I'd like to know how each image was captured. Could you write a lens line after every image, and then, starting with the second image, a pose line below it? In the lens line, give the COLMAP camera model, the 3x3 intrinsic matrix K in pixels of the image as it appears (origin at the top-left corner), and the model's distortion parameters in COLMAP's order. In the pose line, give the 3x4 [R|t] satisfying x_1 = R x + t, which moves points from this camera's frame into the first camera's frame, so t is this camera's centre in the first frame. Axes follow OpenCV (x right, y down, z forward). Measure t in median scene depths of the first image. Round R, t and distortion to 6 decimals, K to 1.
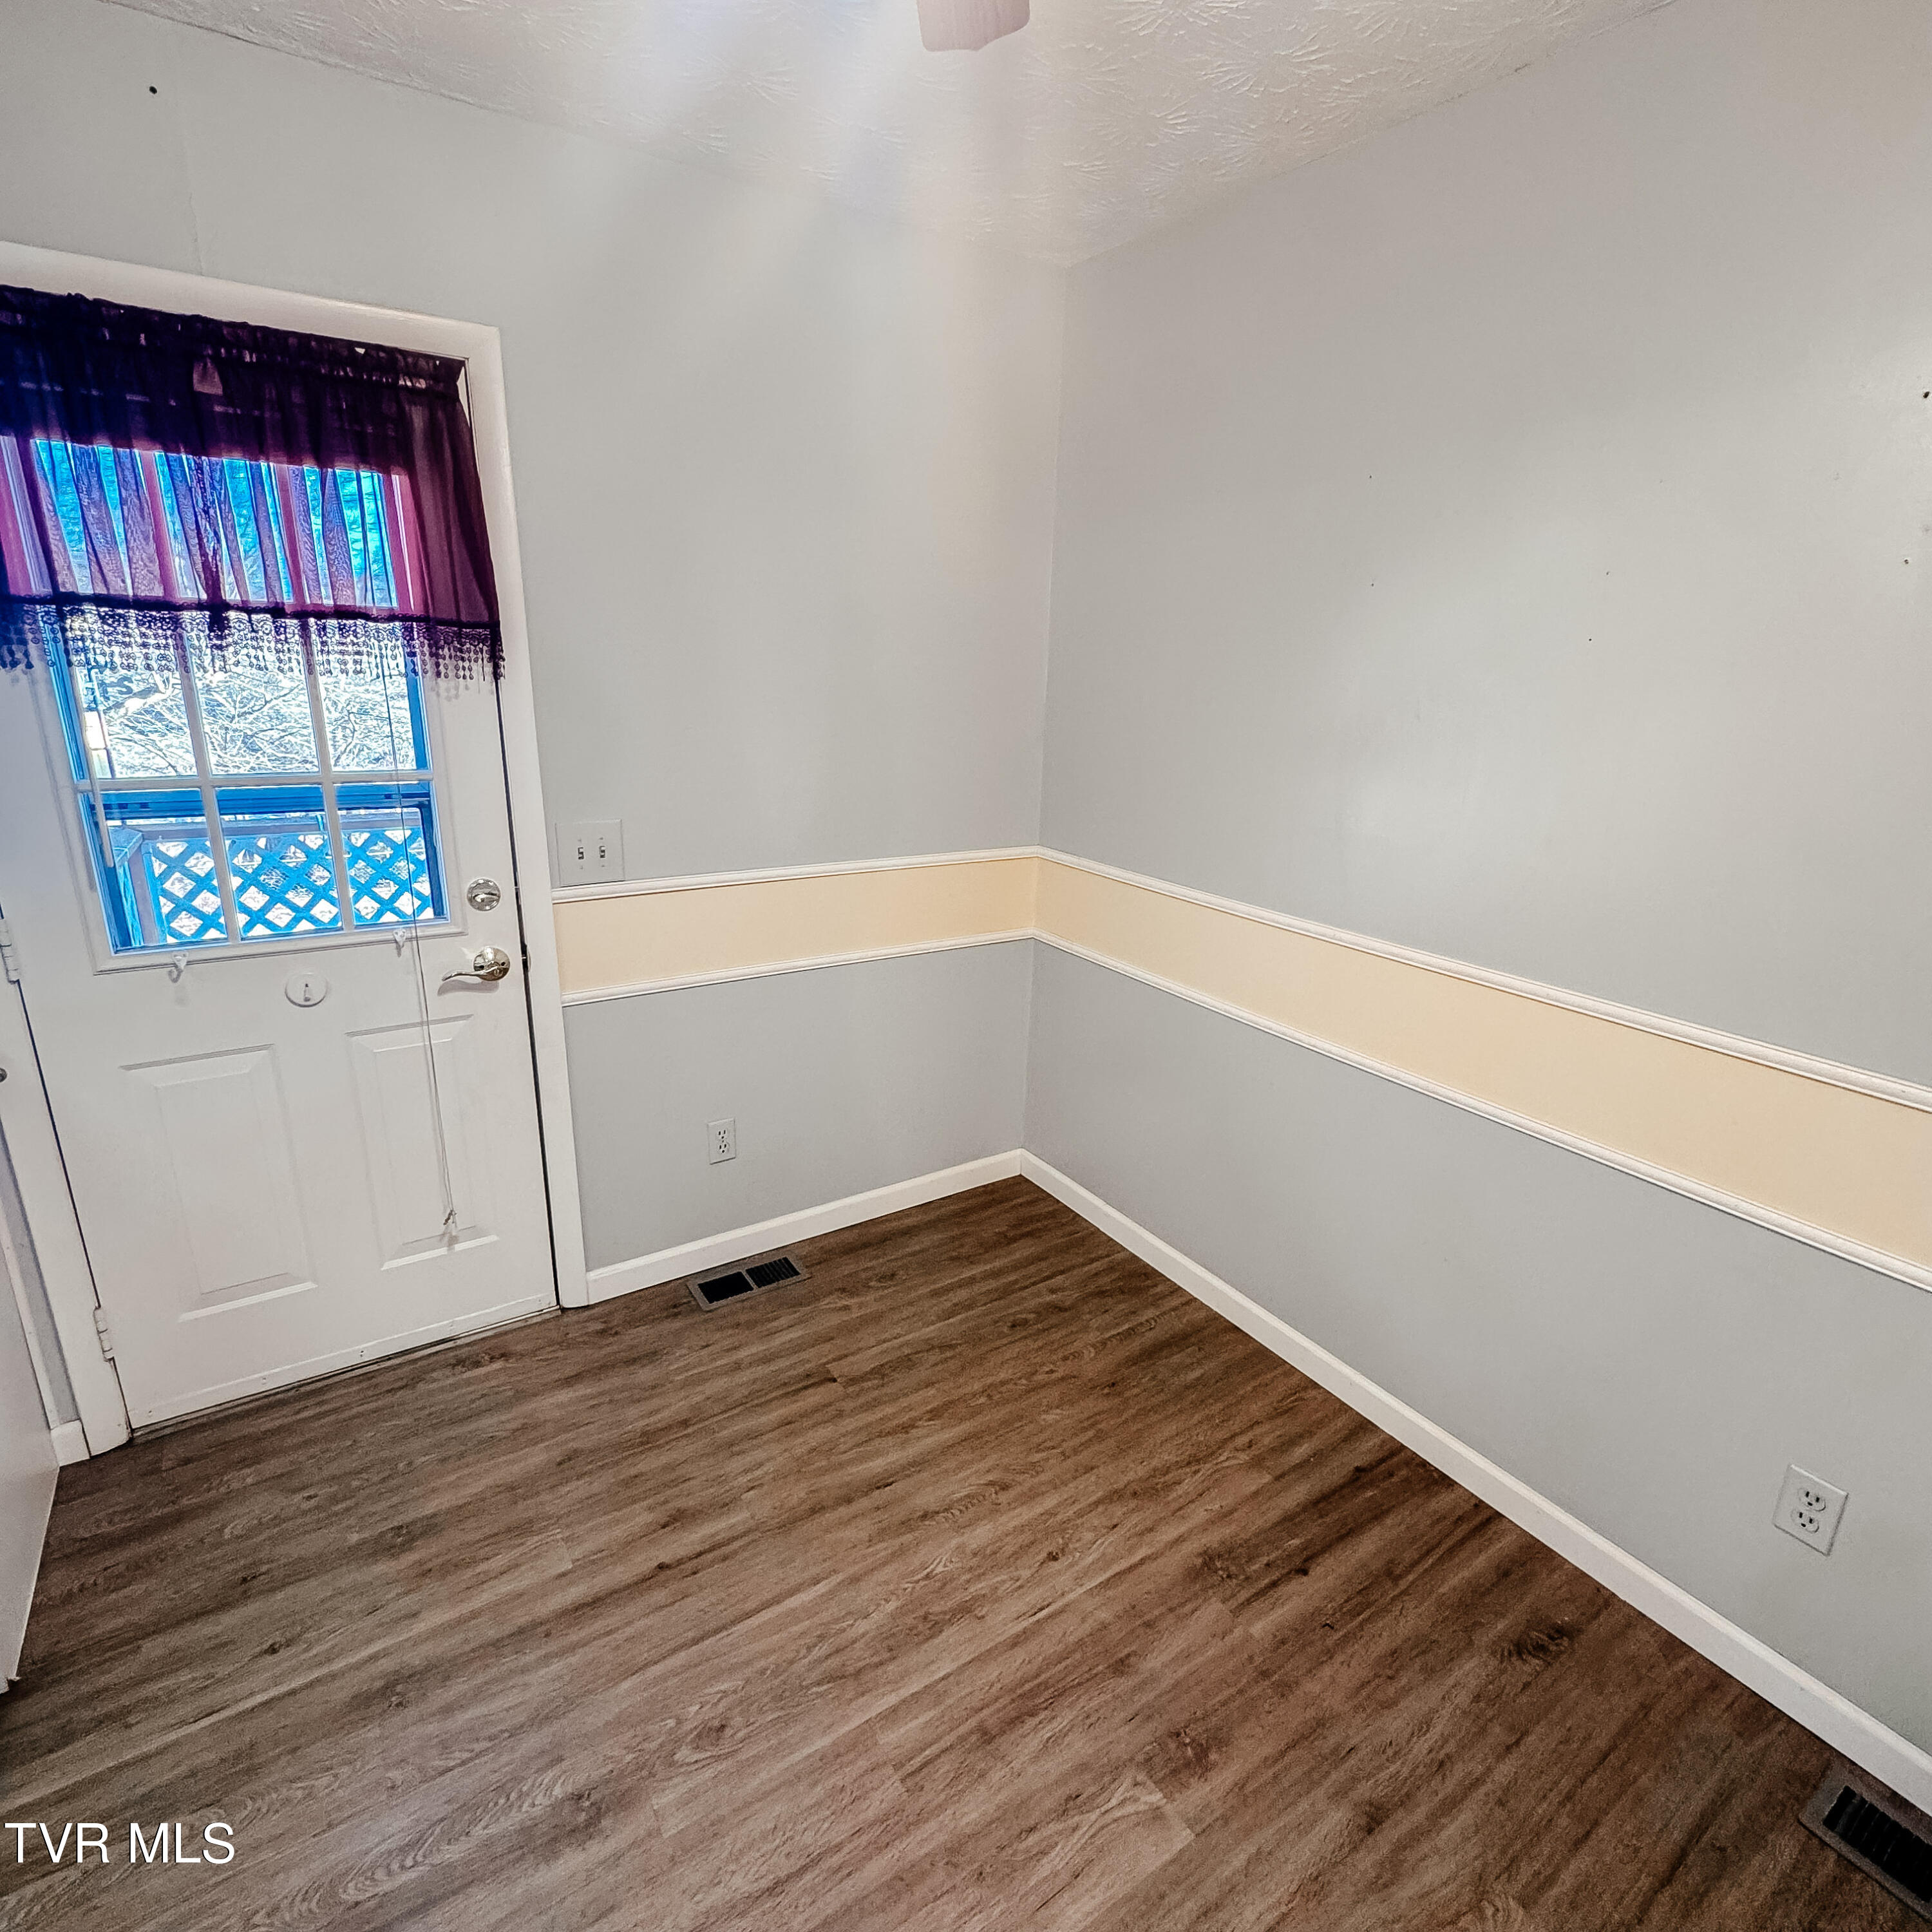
lens RADIAL K [[1034.3, 0, 967.8], [0, 1034.3, 965.2], [0, 0, 1]] dist [0.001576, -0.000954]
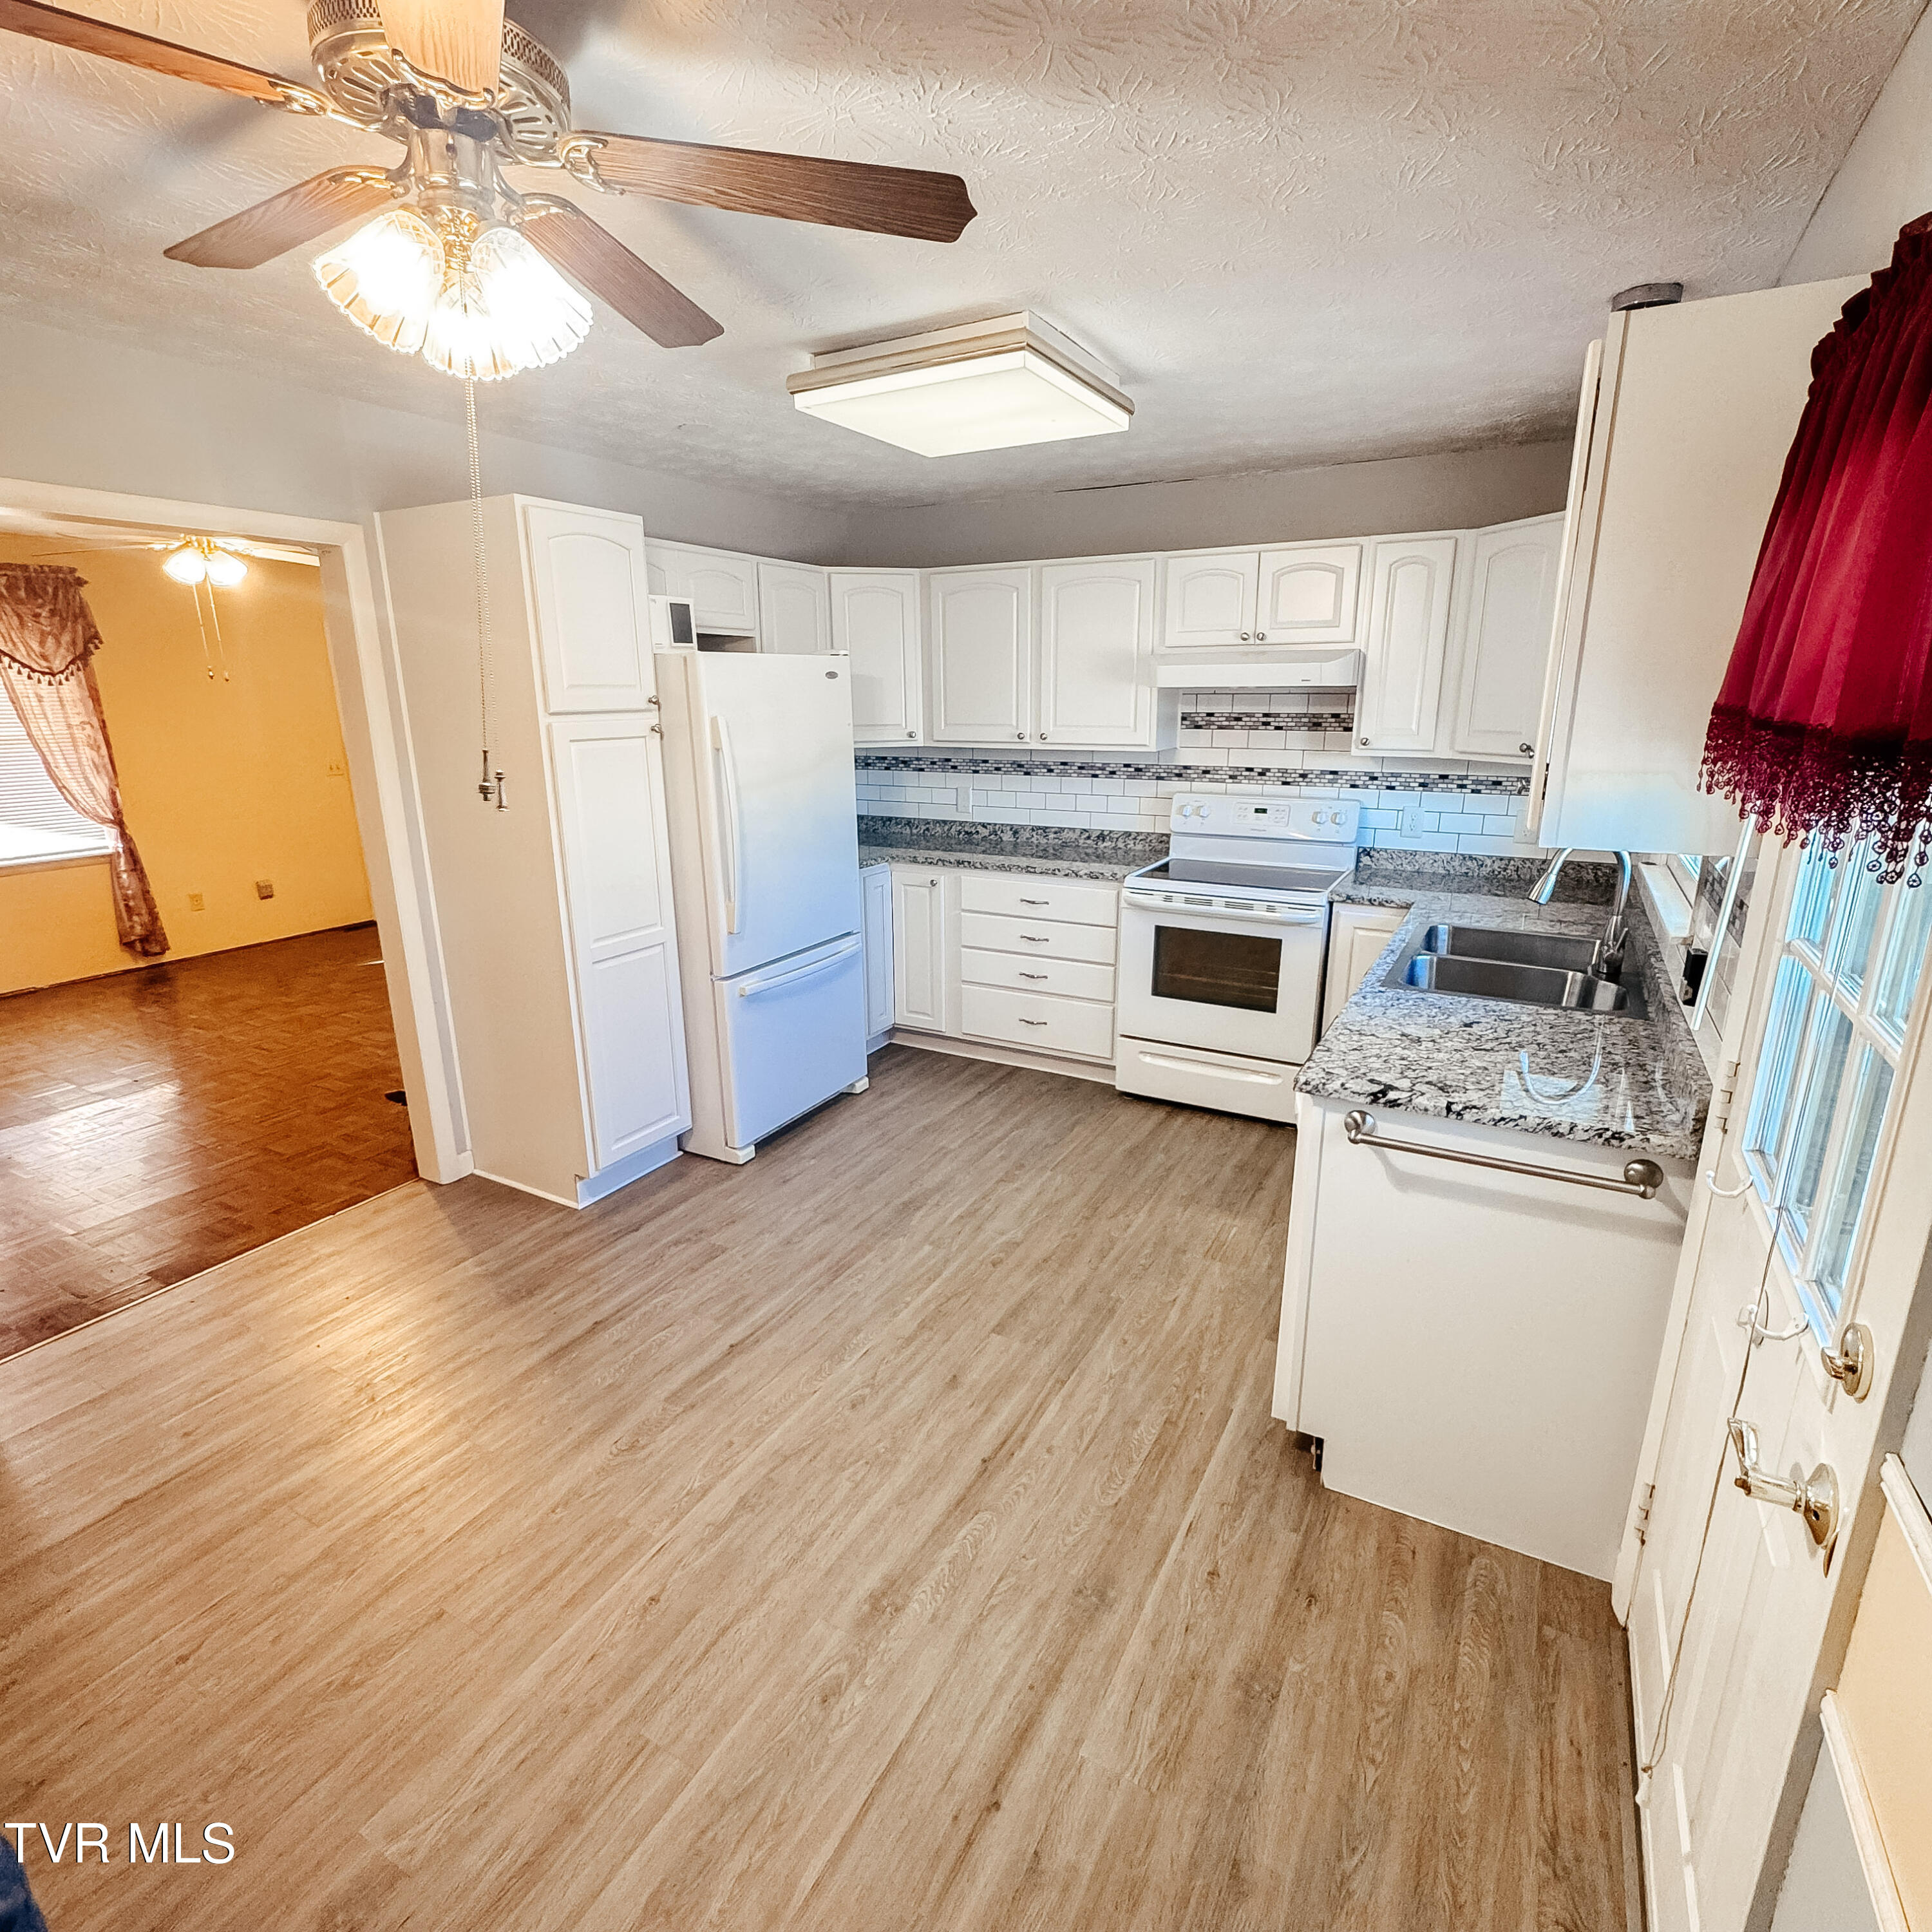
lens RADIAL K [[1034.3, 0, 963.2], [0, 1034.3, 970.8], [0, 0, 1]] dist [0.001576, -0.000954]
pose [[-0.888106, 0.101642, -0.448260, 0.044632], [-0.148427, 0.859577, 0.488975, -0.465535], [0.435014, 0.500796, -0.748309, 1.399308]]
